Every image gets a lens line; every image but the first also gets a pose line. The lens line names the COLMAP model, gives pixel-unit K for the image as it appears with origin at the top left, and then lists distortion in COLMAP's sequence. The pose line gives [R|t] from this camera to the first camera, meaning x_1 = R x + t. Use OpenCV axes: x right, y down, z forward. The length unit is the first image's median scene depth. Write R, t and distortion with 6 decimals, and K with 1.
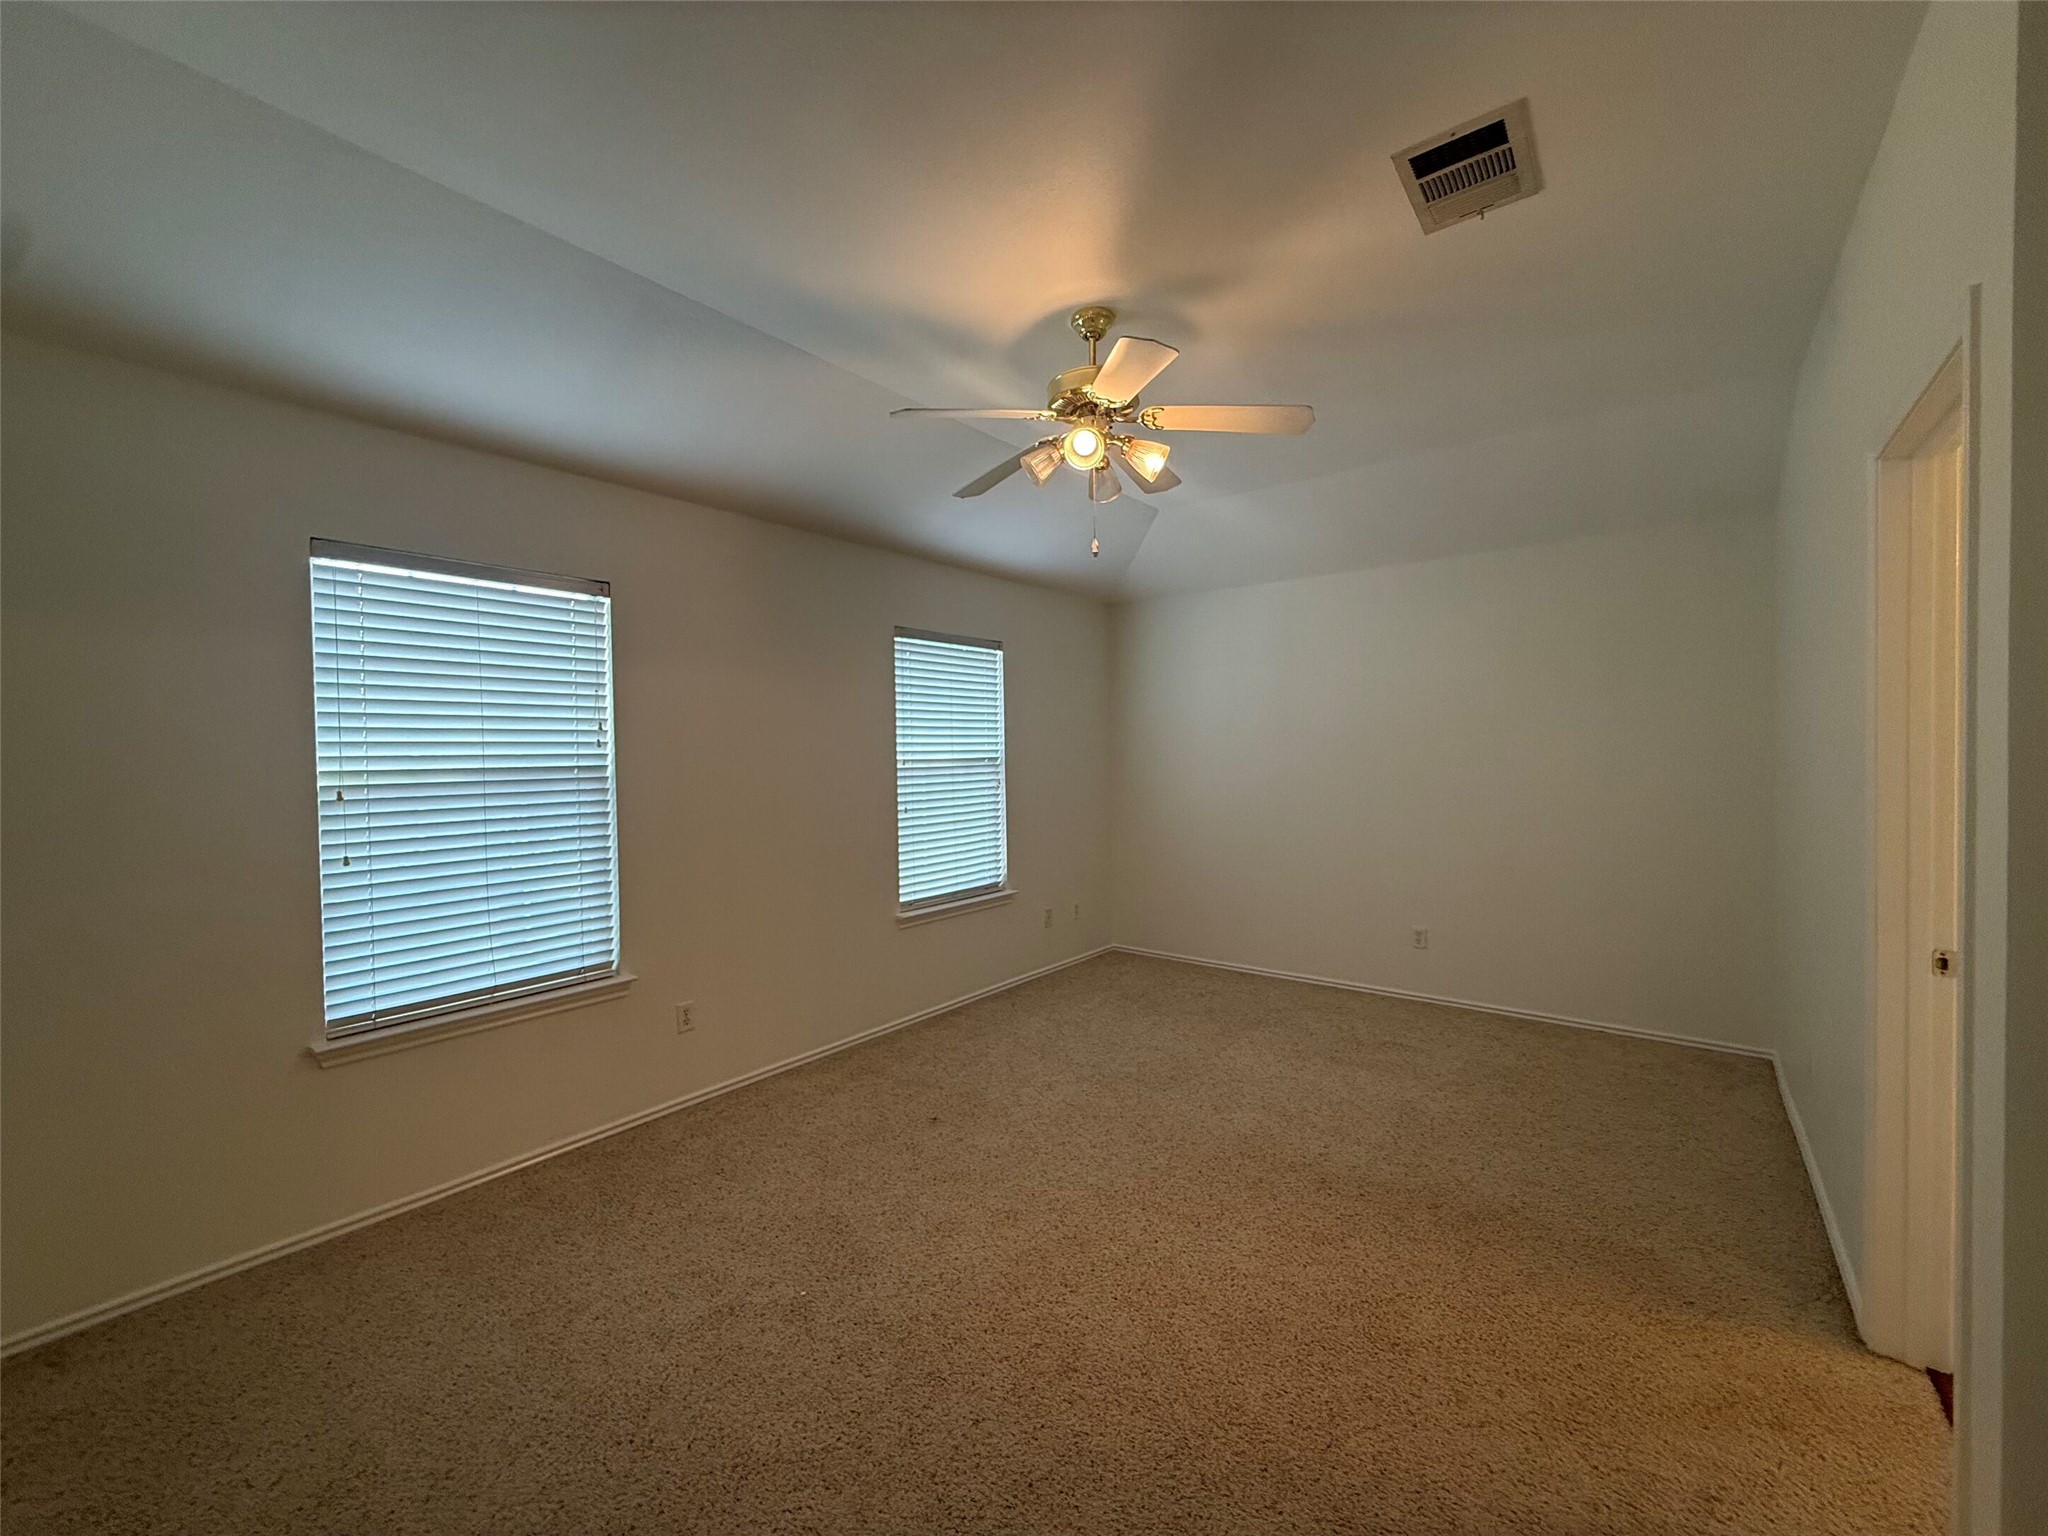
lens RADIAL K [[815.4, 0, 1020.8], [0, 815.4, 769.8], [0, 0, 1]] dist [0.001173, 0.000271]
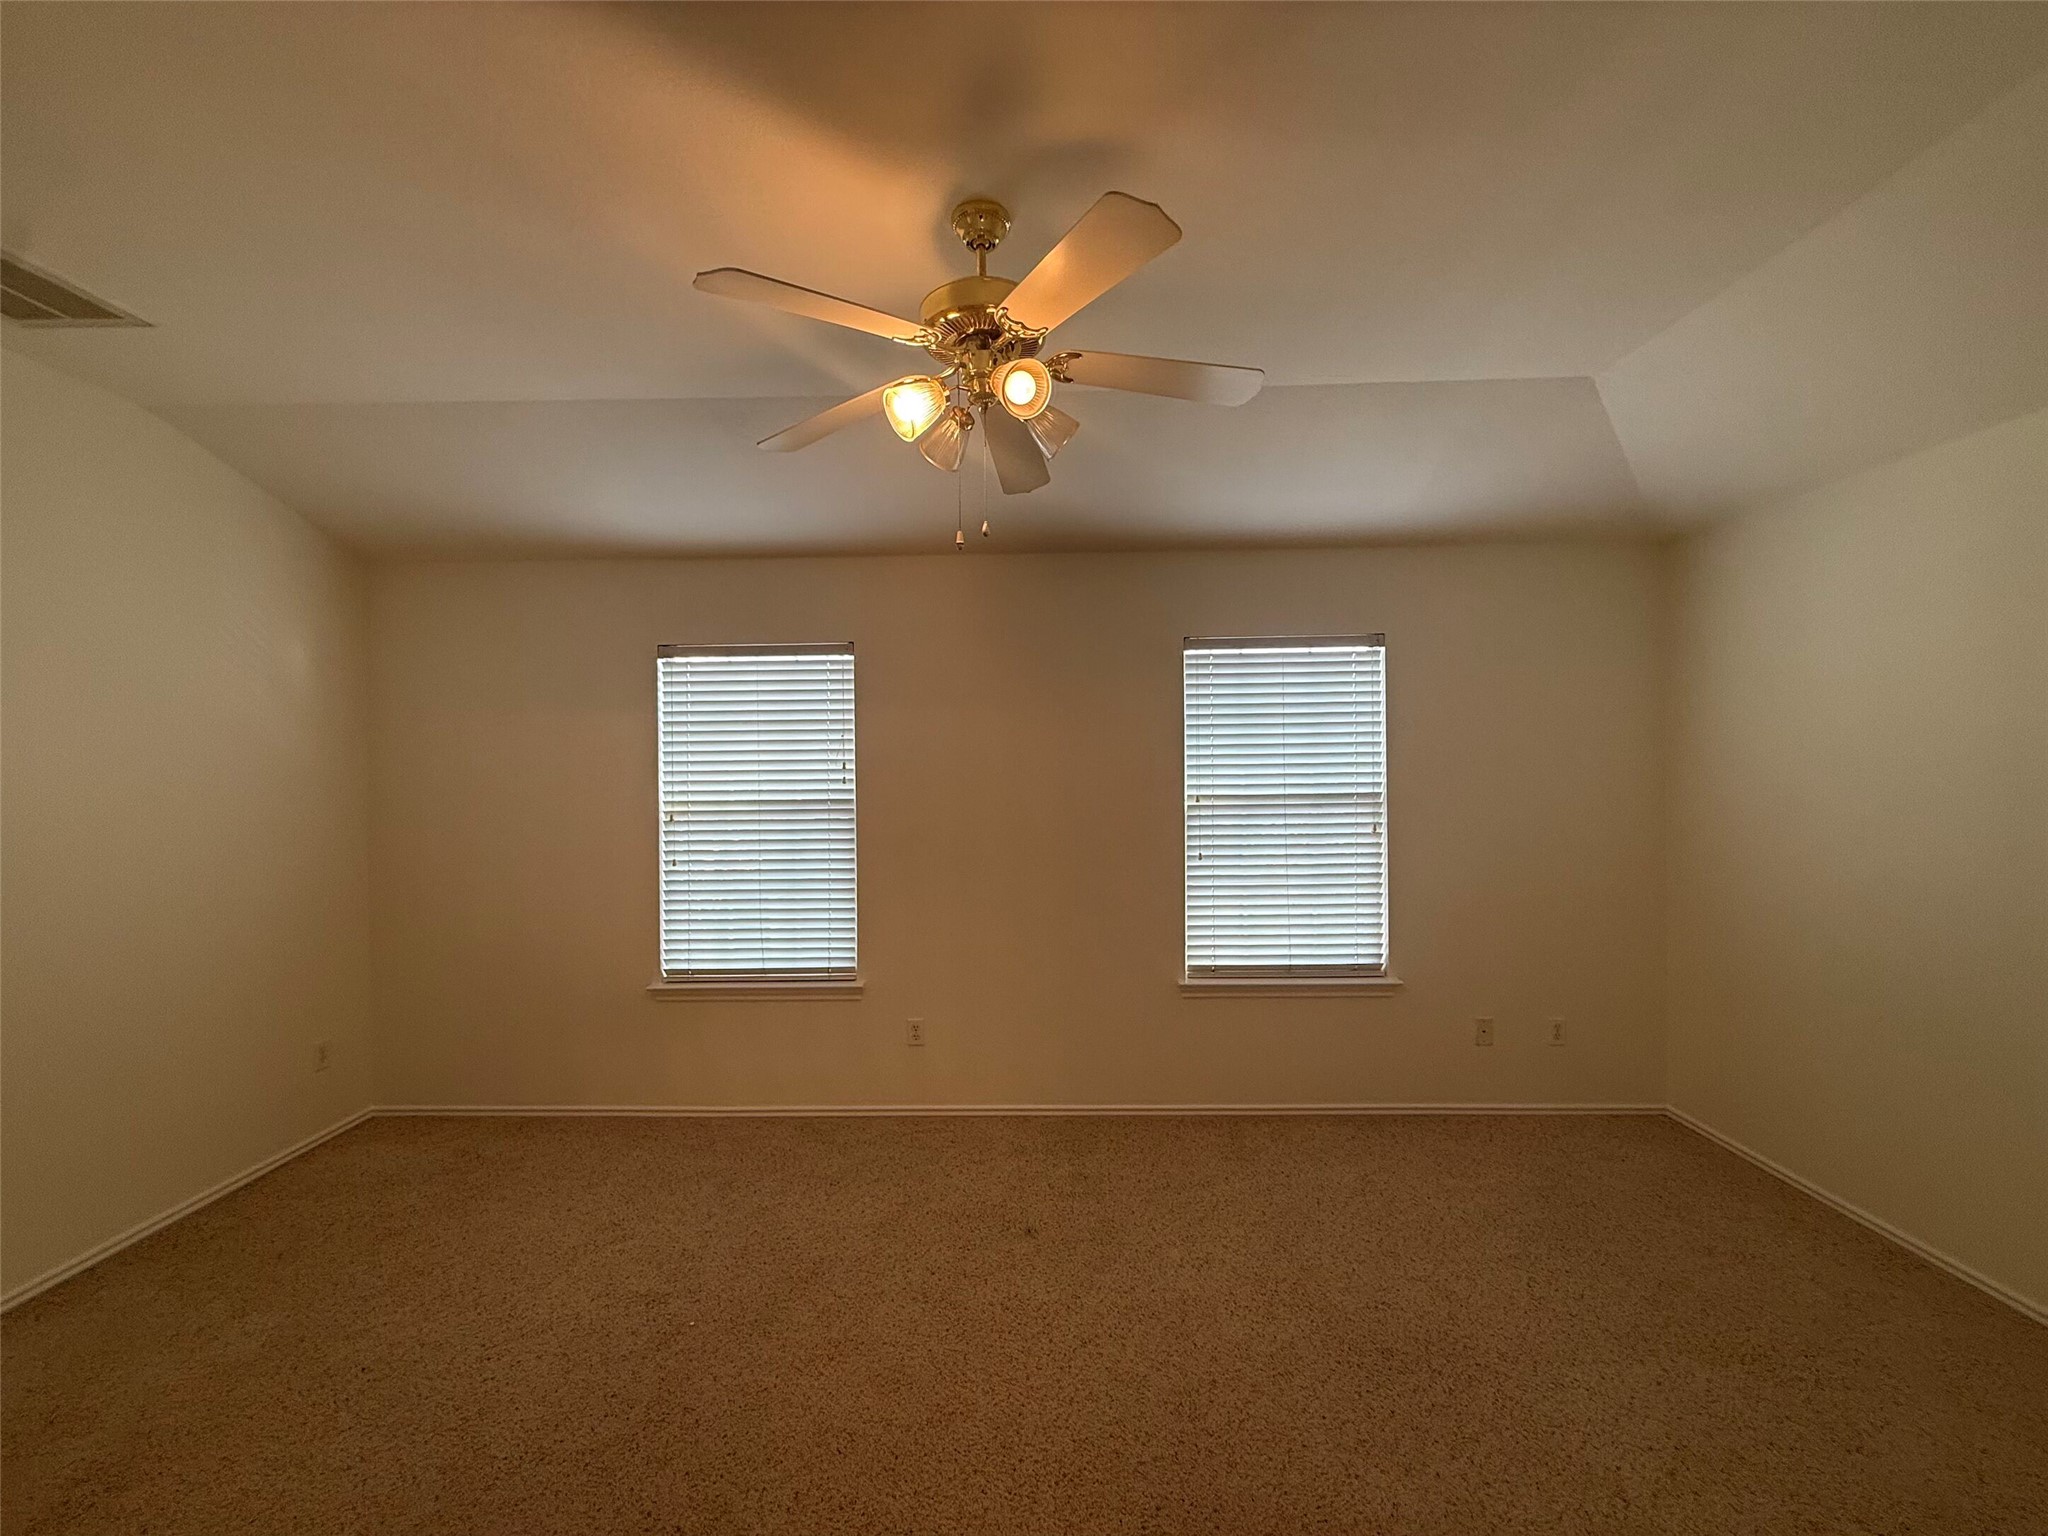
lens RADIAL K [[815.4, 0, 1020.8], [0, 815.4, 769.8], [0, 0, 1]] dist [0.001173, 0.000271]
pose [[0.606685, 0.008597, -0.794896, 0.546031], [-0.013626, 0.999907, 0.000414, -0.048941], [0.794826, 0.010580, 0.606746, 0.464004]]
